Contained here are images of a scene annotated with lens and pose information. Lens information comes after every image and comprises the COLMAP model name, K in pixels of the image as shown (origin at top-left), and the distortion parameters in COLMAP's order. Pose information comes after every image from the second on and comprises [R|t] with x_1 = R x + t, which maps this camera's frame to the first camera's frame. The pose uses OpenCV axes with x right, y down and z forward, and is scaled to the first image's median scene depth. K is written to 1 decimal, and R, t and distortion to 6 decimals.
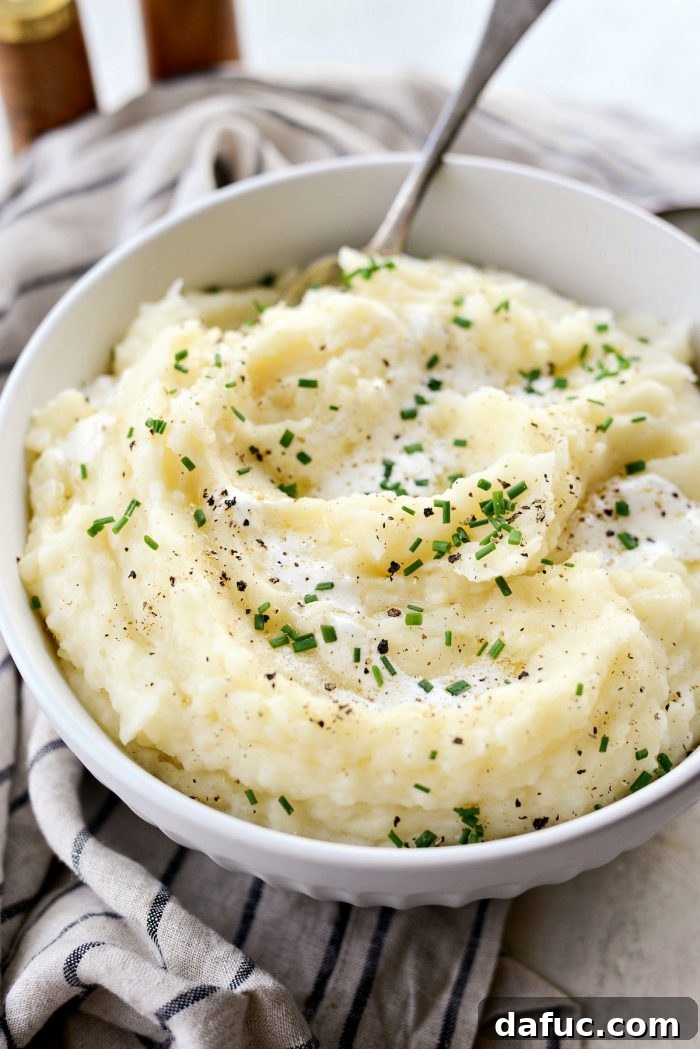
lens RADIAL K [[1690.4, 0, 343.3], [0, 1690.4, 527.5], [0, 0, 1]] dist [-0.146174, 0.000000]
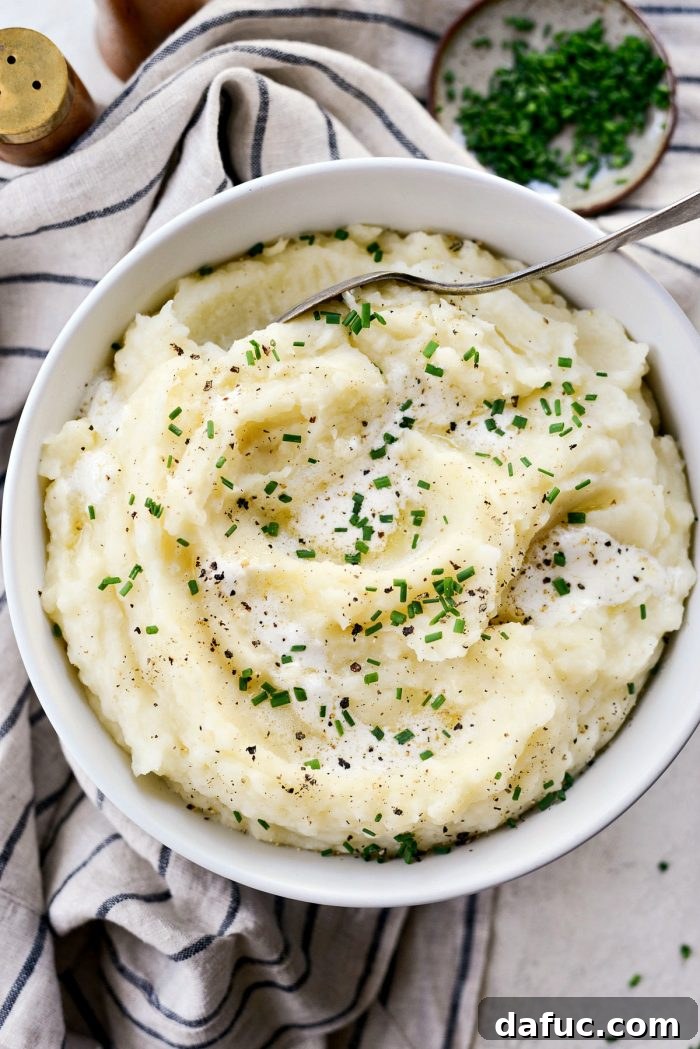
lens RADIAL K [[1690.4, 0, 356.8], [0, 1690.4, 526.9], [0, 0, 1]] dist [-0.146174, 0.000000]
pose [[0.999401, 0.034529, 0.002135, 0.024581], [-0.030793, 0.859769, 0.509753, -0.644628], [0.015765, -0.509514, 0.860318, 0.015411]]
